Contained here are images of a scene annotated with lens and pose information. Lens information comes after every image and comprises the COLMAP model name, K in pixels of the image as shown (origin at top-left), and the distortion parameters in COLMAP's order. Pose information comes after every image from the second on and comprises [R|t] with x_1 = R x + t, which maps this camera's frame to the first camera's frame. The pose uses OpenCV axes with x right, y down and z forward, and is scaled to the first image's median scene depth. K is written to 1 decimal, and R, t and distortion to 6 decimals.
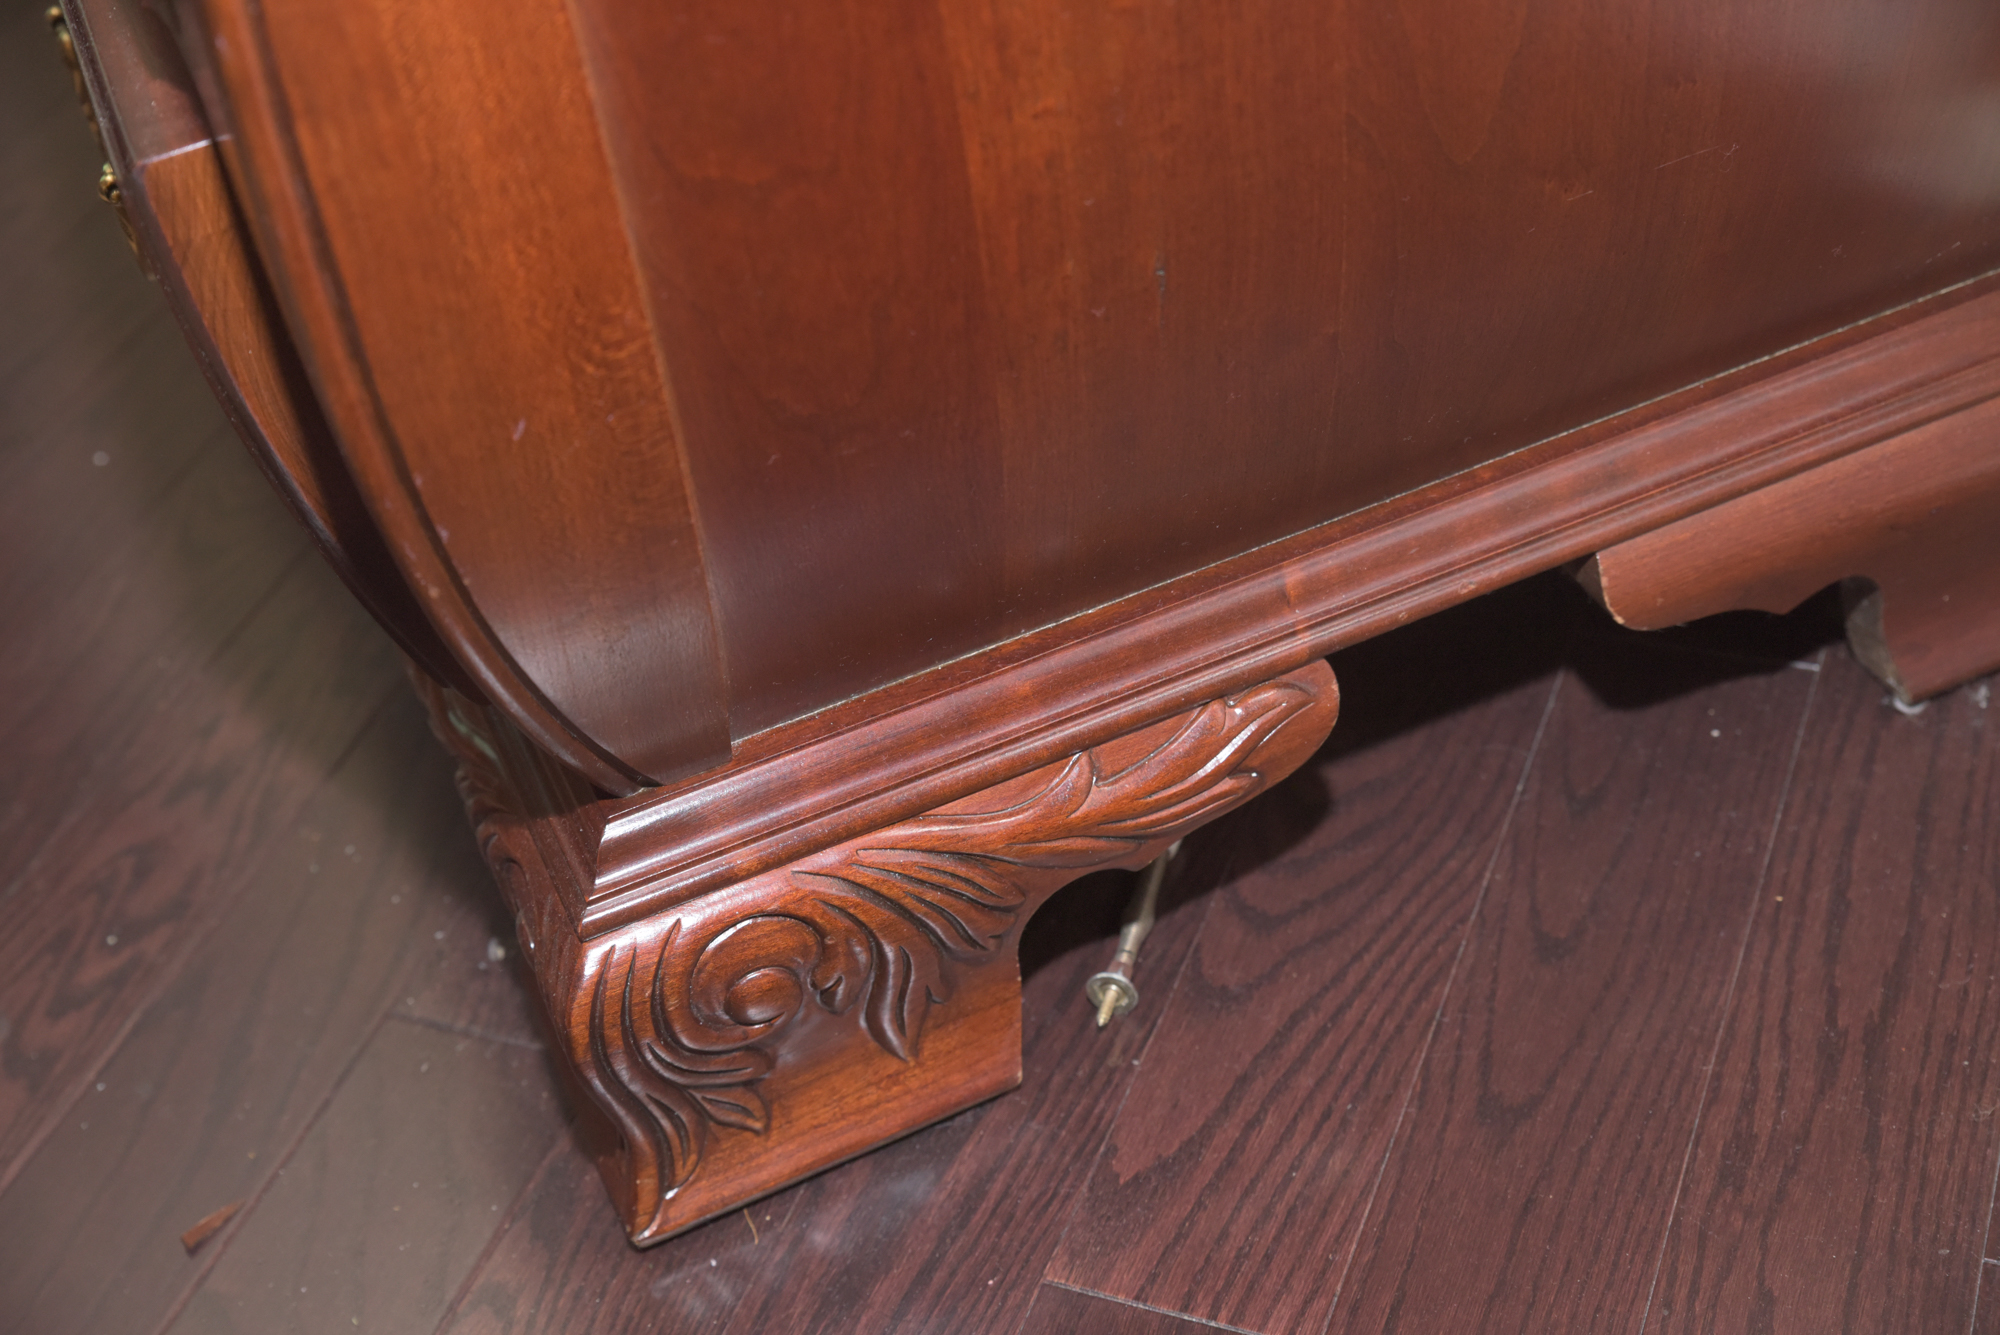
lens RADIAL K [[2834.5, 0, 1000.0], [0, 2834.5, 667.5], [0, 0, 1]] dist [0.059466, 0.098846]
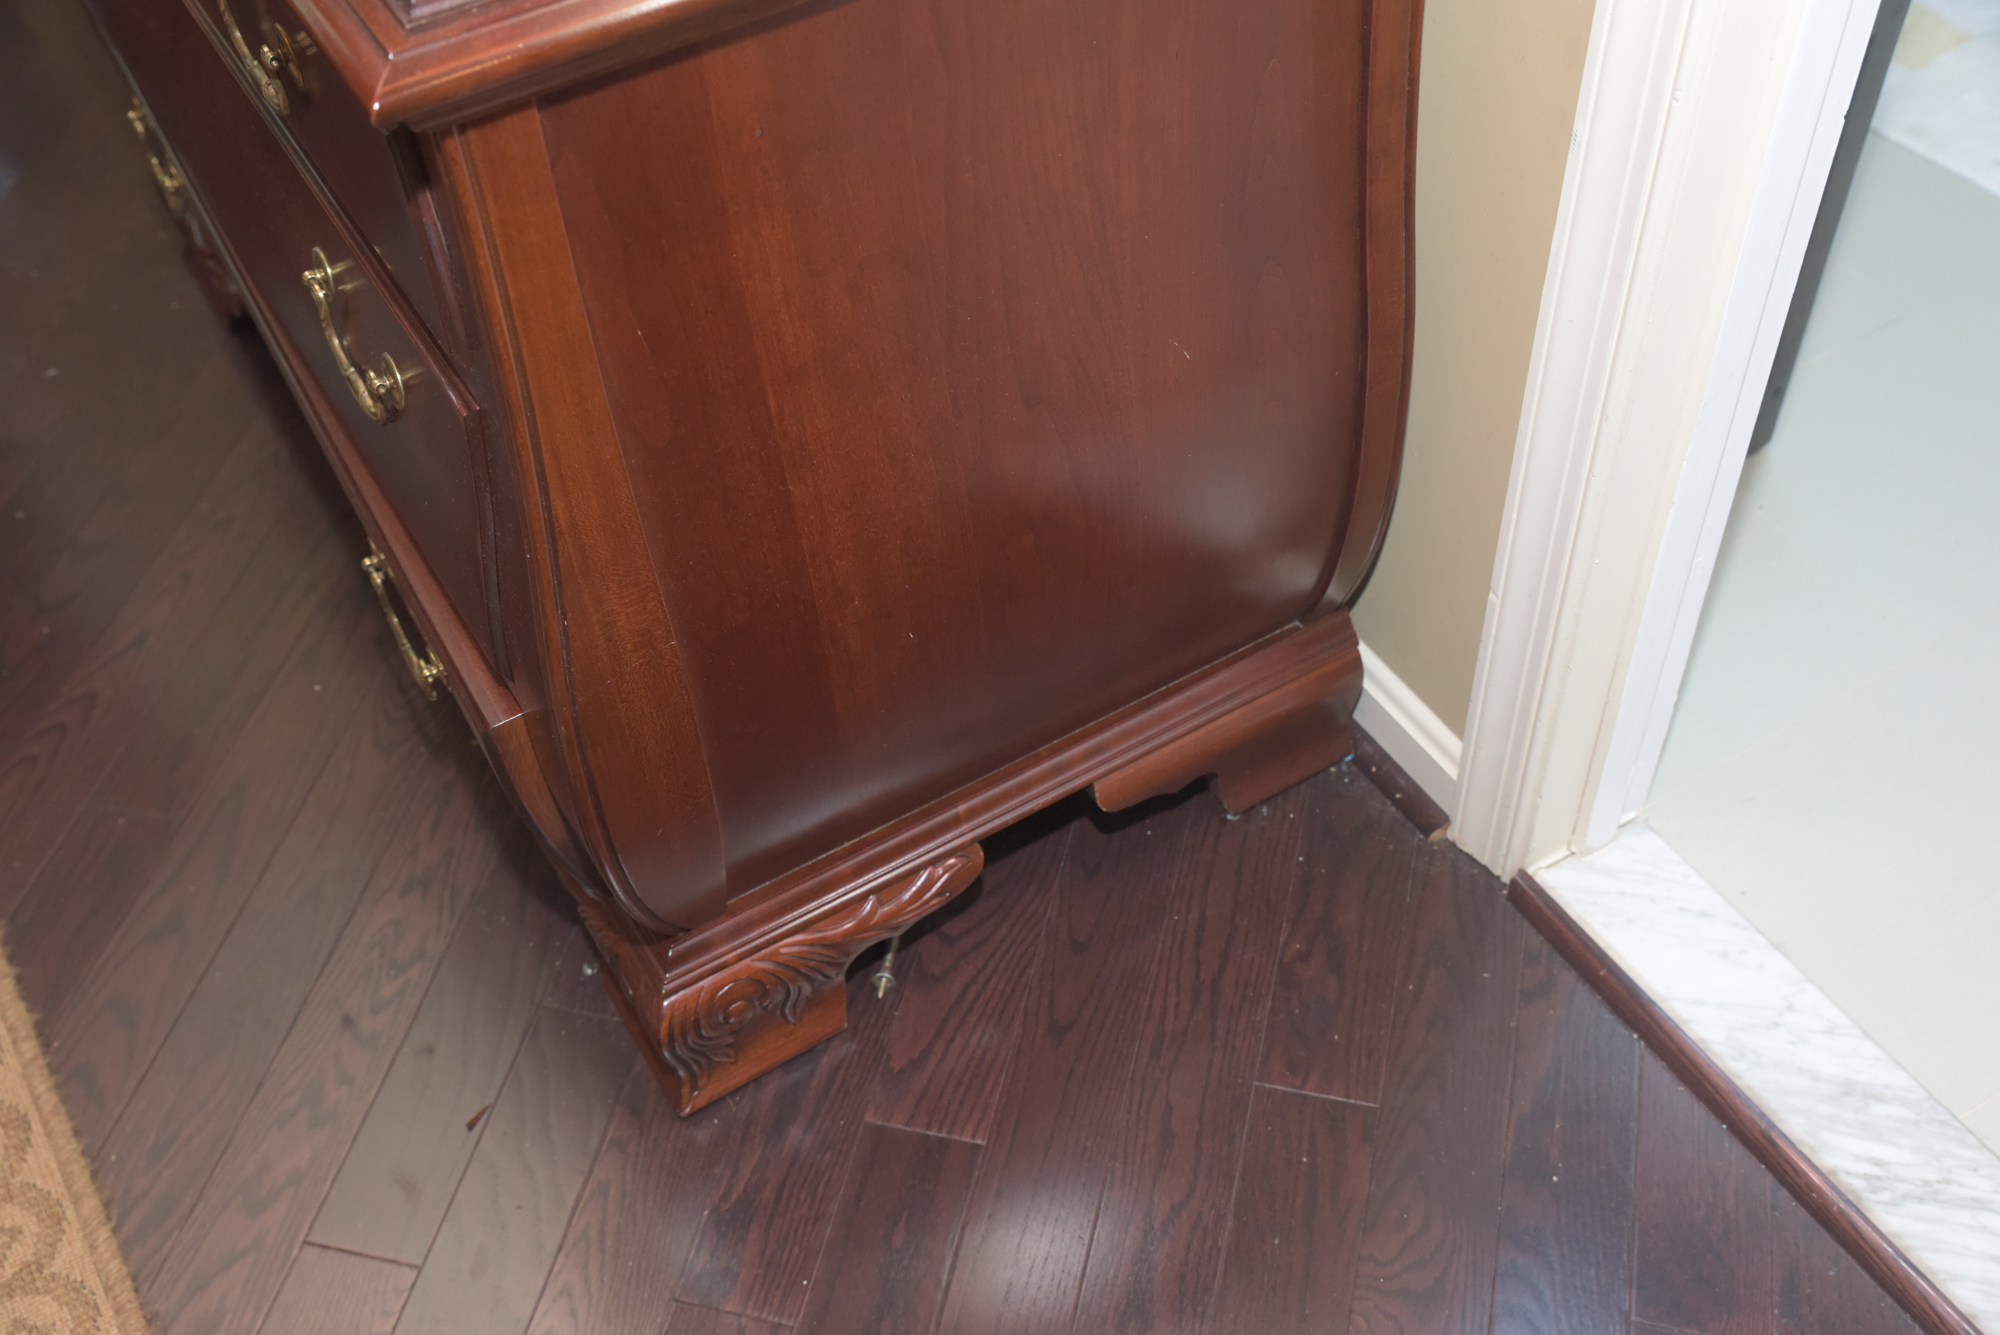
lens RADIAL K [[2154.8, 0, 1000.0], [0, 2154.8, 667.5], [0, 0, 1]] dist [-0.011213, -0.003713]
pose [[0.986843, -0.048454, 0.154248, -0.123167], [0.030900, 0.992974, 0.114228, -0.330927], [-0.158698, -0.107959, 0.981407, -0.659912]]
